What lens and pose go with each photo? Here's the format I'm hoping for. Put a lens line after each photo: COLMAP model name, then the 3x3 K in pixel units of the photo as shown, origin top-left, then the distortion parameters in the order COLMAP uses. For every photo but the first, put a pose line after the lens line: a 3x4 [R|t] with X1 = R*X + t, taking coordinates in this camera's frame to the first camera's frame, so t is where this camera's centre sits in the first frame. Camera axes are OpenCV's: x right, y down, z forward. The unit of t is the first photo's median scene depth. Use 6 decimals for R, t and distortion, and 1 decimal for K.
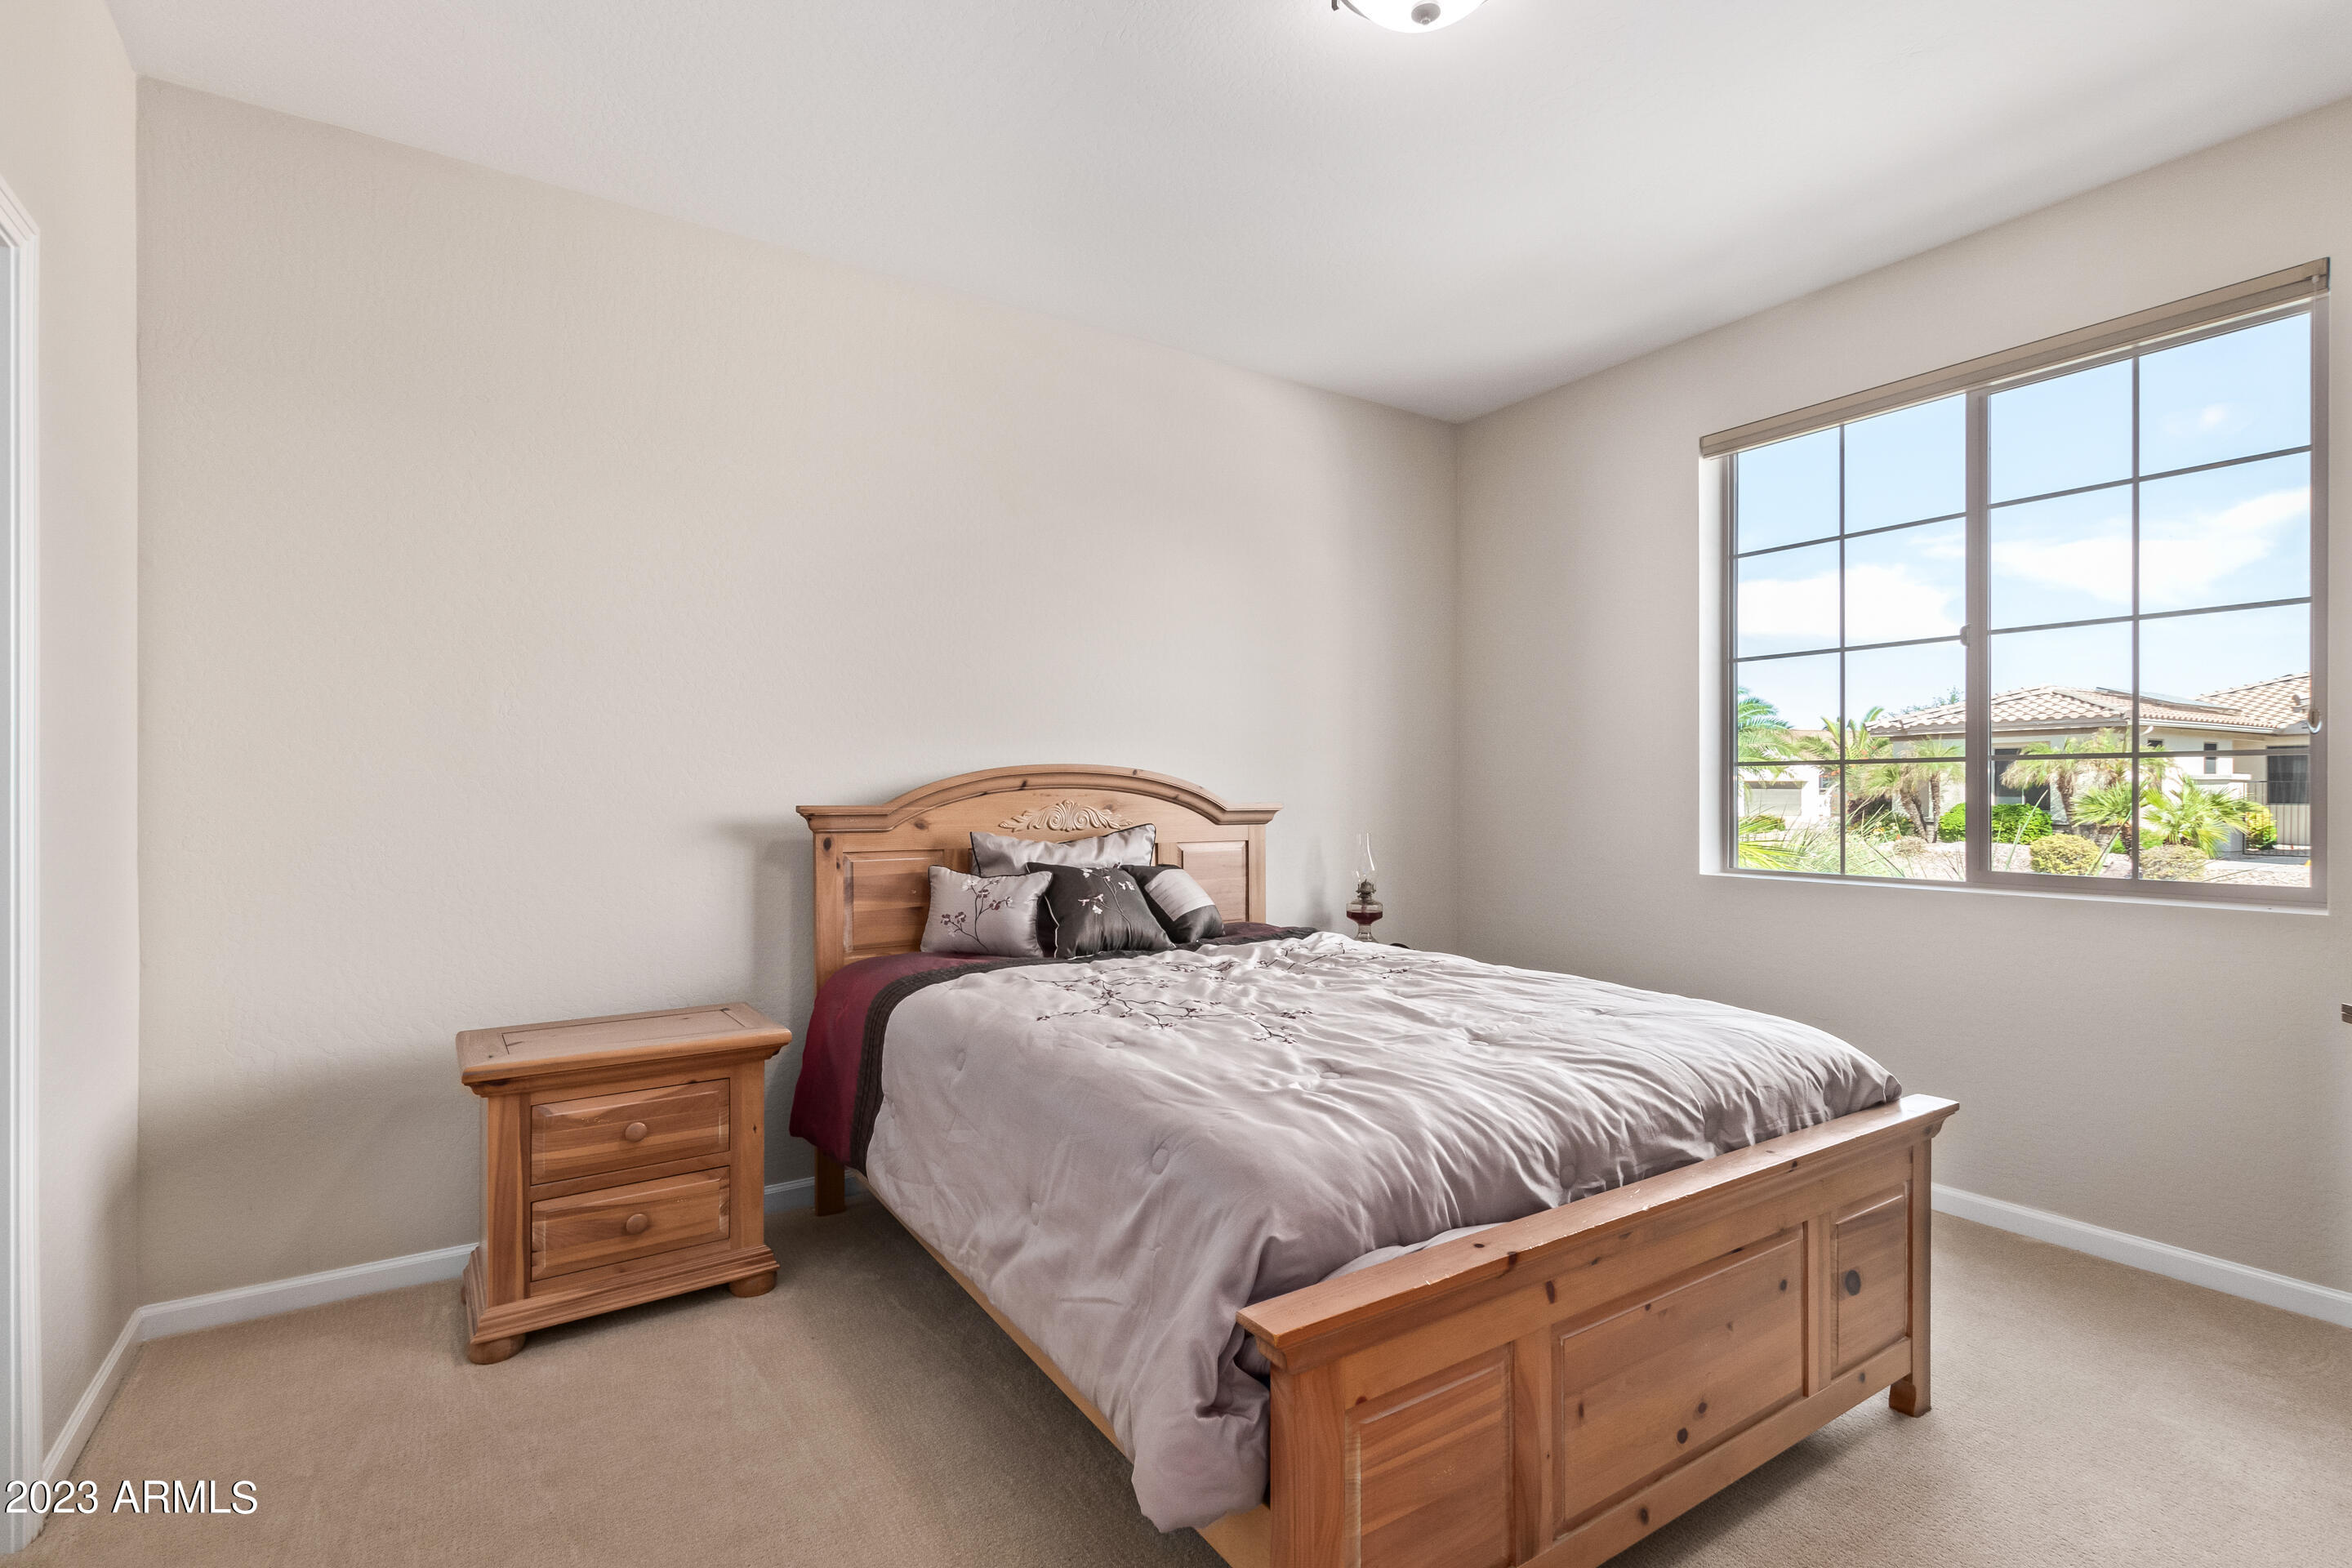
lens RADIAL K [[1090.0, 0, 1194.5], [0, 1090.0, 782.8], [0, 0, 1]] dist [0.006127, -0.000705]
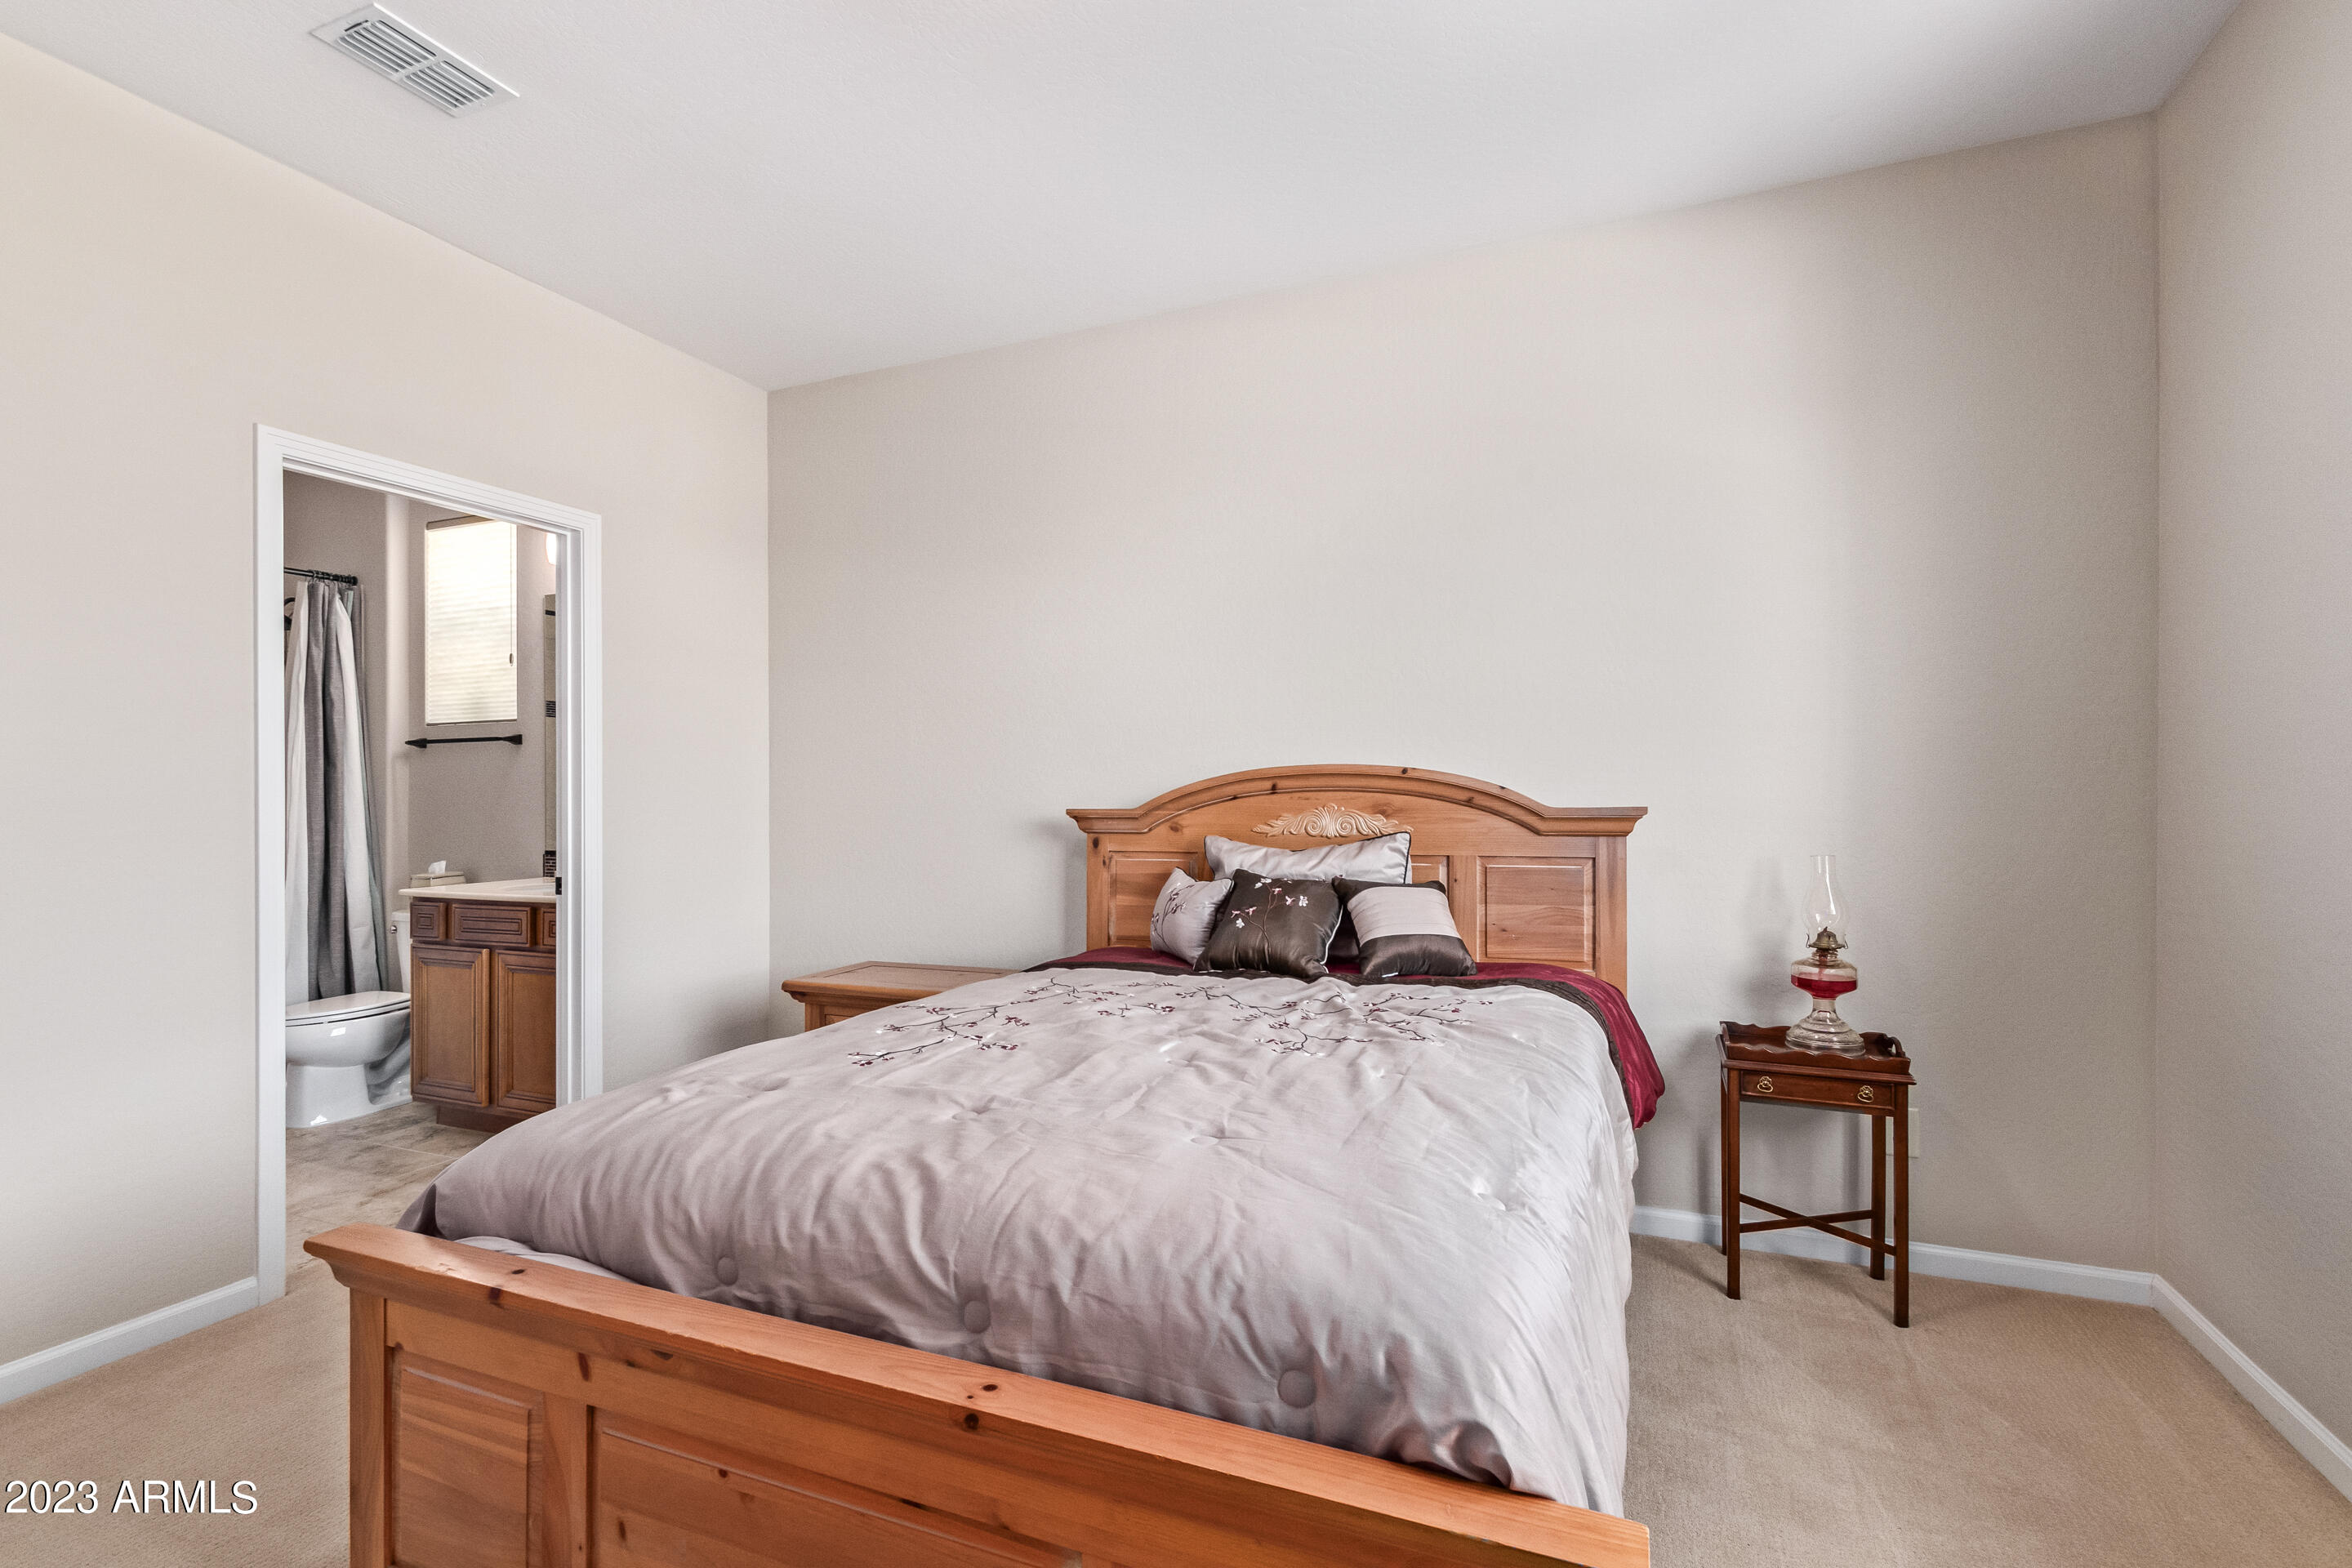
lens RADIAL K [[1090.0, 0, 1177.0], [0, 1090.0, 775.9], [0, 0, 1]] dist [0.006127, -0.000705]
pose [[0.550089, -0.019499, -0.834879, 0.630997], [0.016662, 0.999785, -0.012372, 0.001847], [0.834940, -0.007105, 0.550295, 0.429581]]
